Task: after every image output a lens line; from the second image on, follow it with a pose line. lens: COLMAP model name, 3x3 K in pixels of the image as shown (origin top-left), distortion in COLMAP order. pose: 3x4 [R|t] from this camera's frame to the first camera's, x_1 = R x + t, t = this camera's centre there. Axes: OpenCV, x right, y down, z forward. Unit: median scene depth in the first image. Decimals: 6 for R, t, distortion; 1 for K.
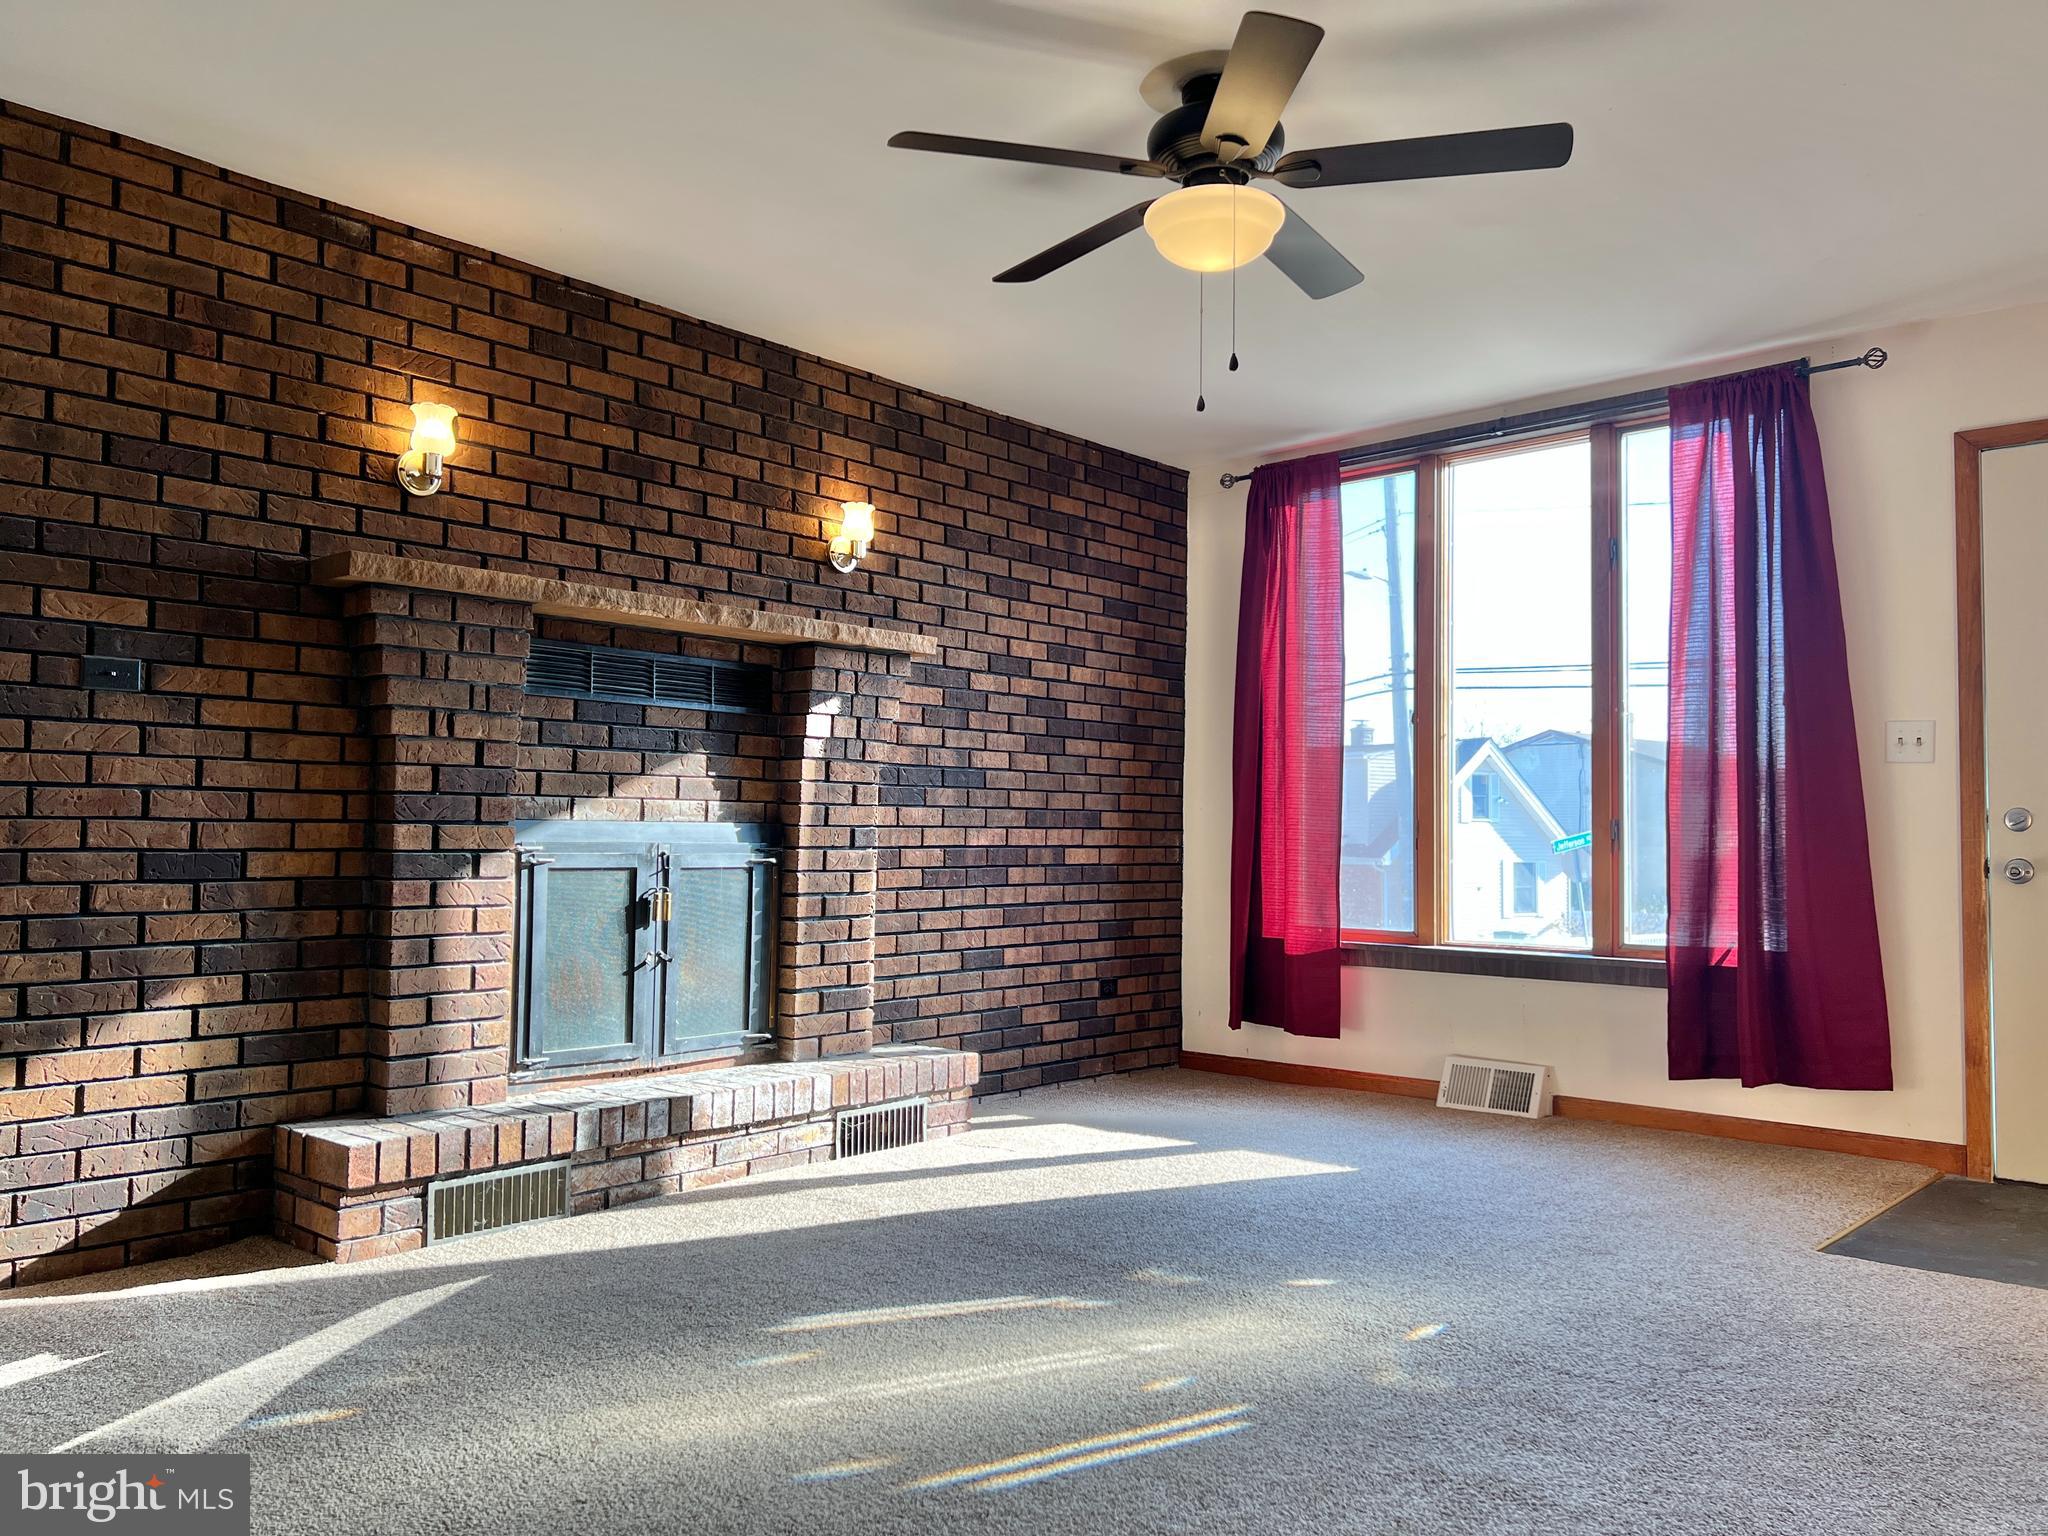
lens RADIAL K [[1531.9, 0, 984.3], [0, 1531.9, 765.4], [0, 0, 1]] dist [0.061334, -0.071055]
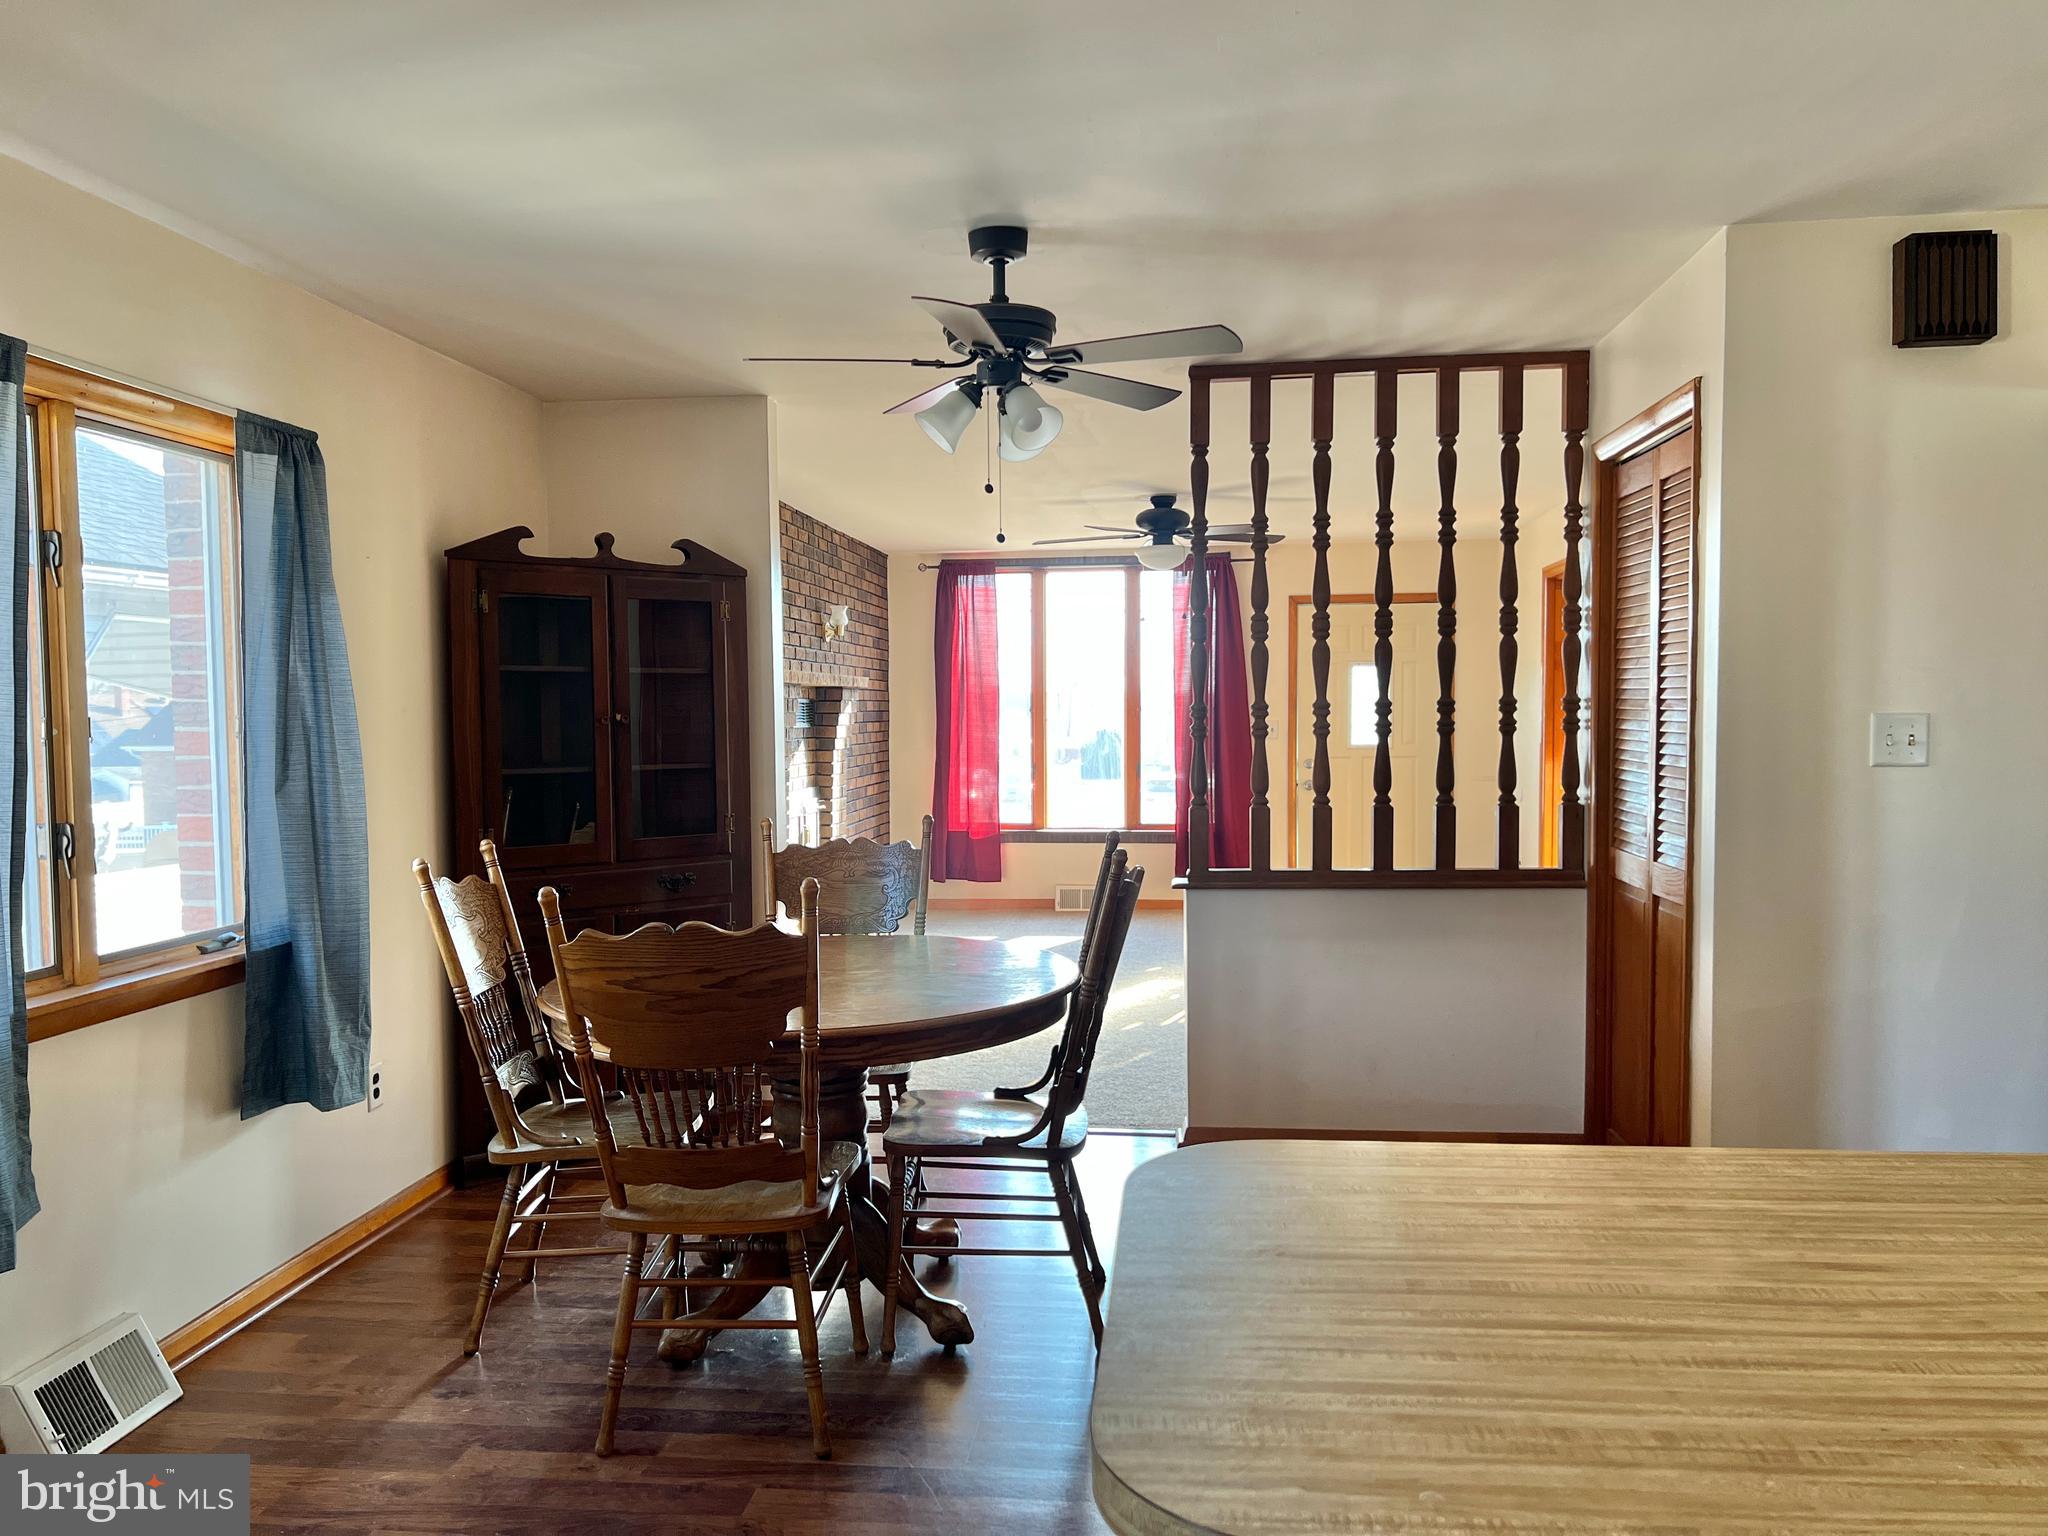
lens RADIAL K [[1531.9, 0, 1018.3], [0, 1531.9, 774.8], [0, 0, 1]] dist [0.061334, -0.071055]
pose [[0.810131, -0.039253, 0.584933, -0.933367], [-0.014962, 0.996046, 0.087565, -0.127977], [-0.586058, -0.079691, 0.806341, -0.557579]]
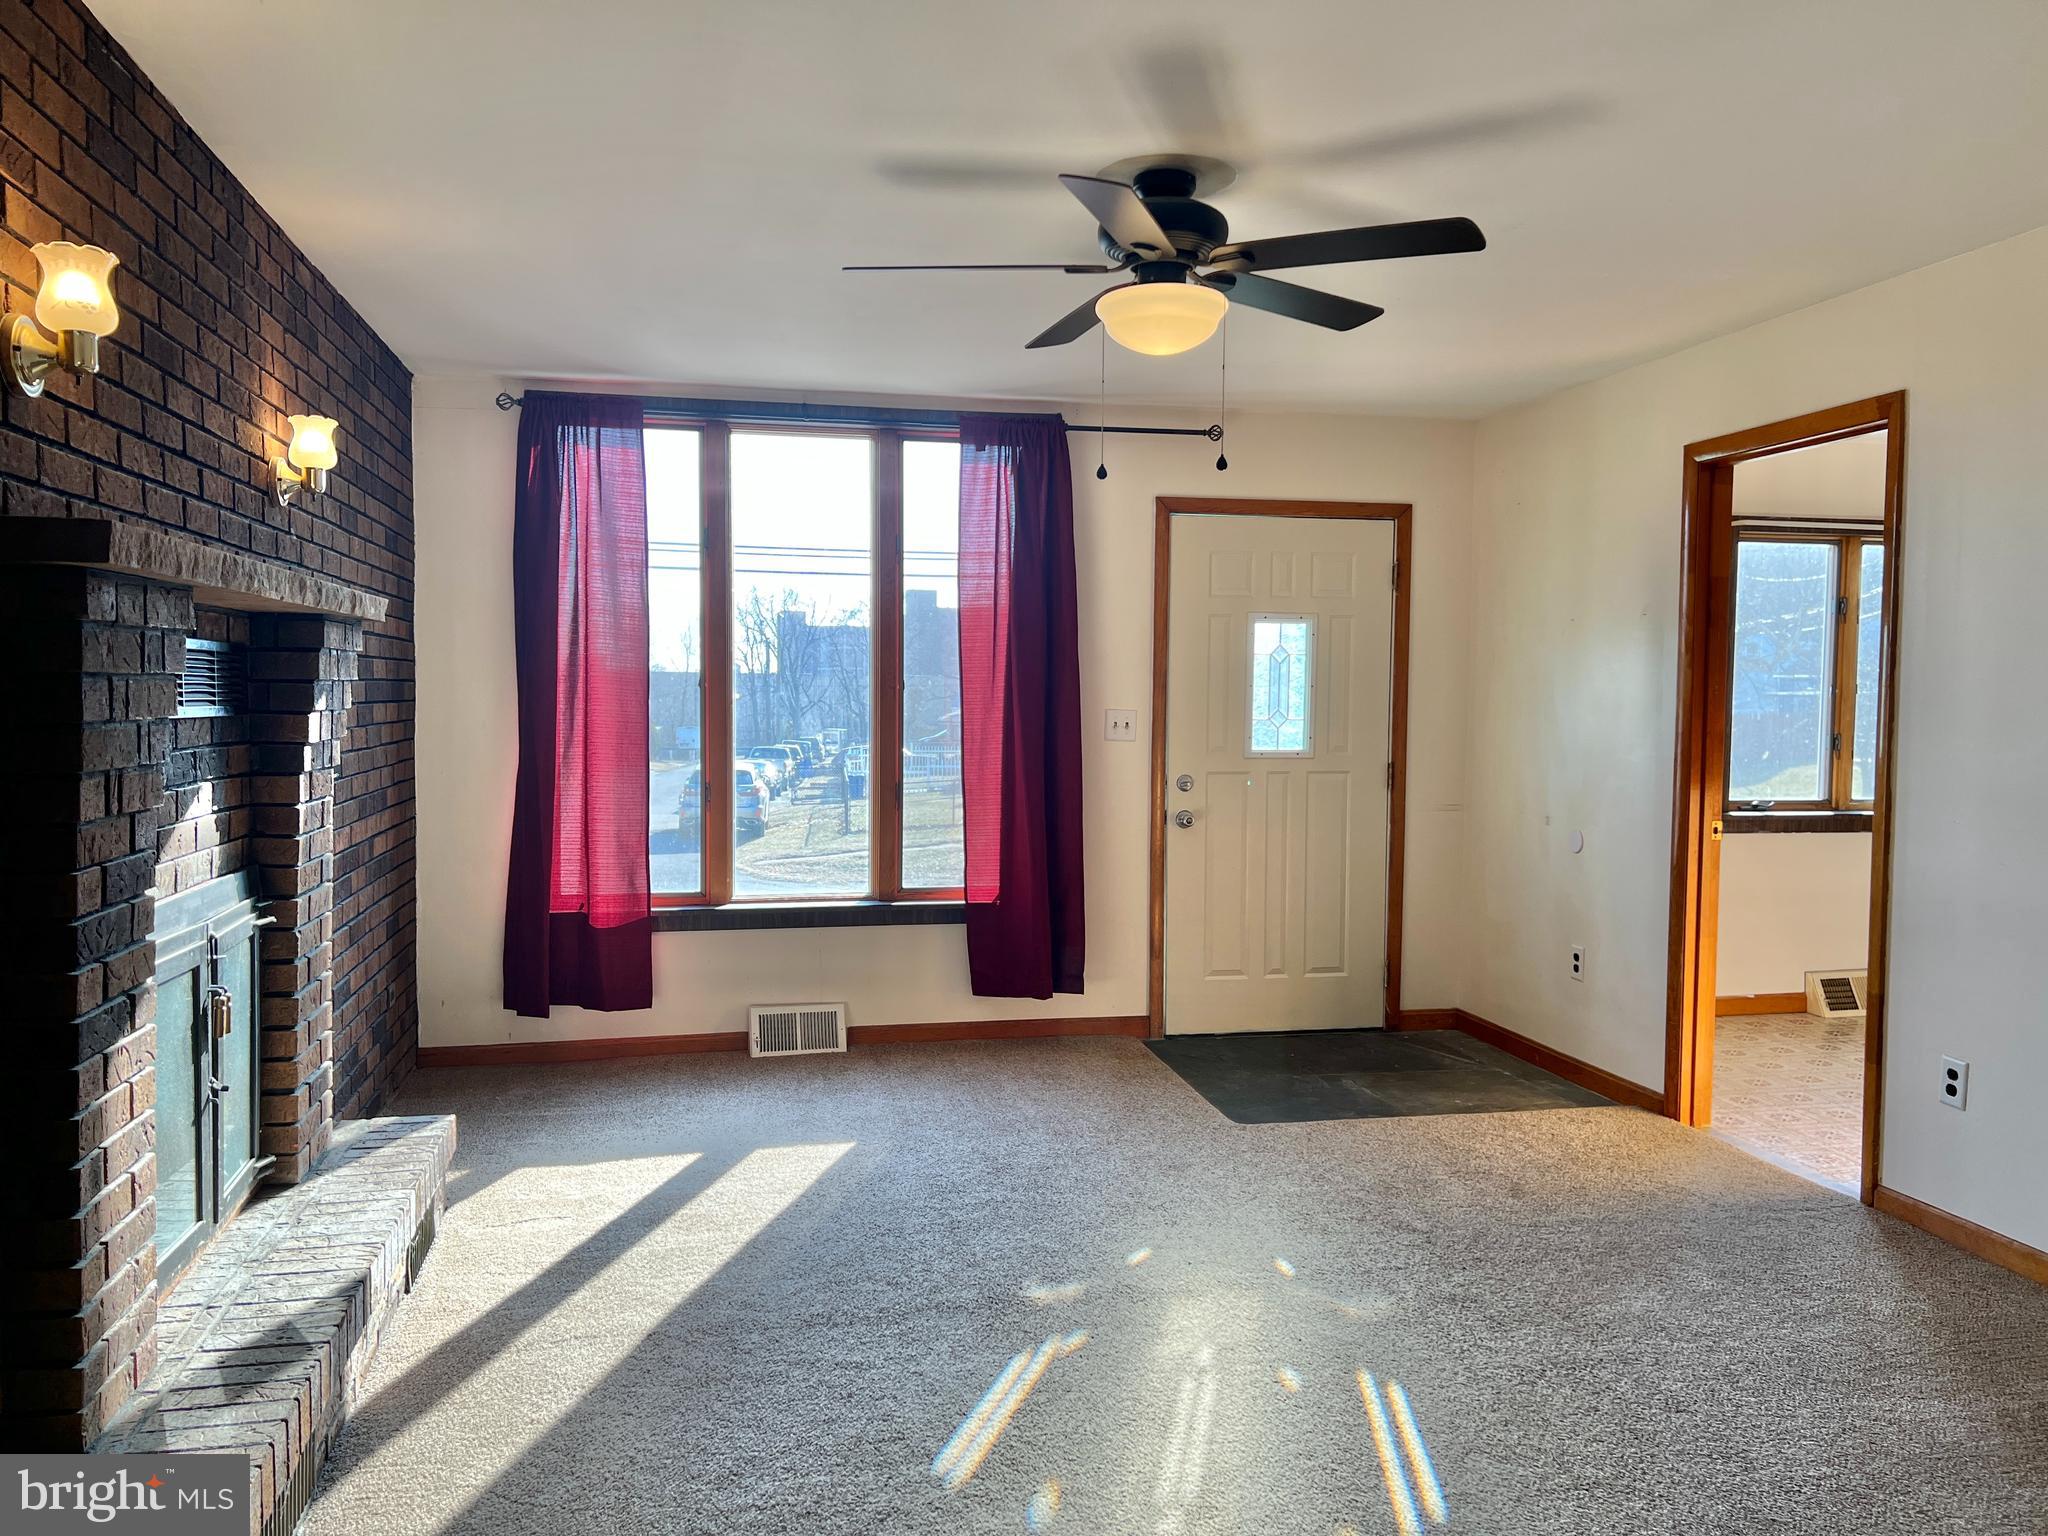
lens RADIAL K [[1531.9, 0, 1044.1], [0, 1531.9, 766.3], [0, 0, 1]] dist [0.061334, -0.071055]
pose [[0.572577, -0.042684, 0.818739, -0.477761], [-0.042729, 0.995733, 0.081793, -0.076869], [-0.818737, -0.081817, 0.568310, 0.272616]]
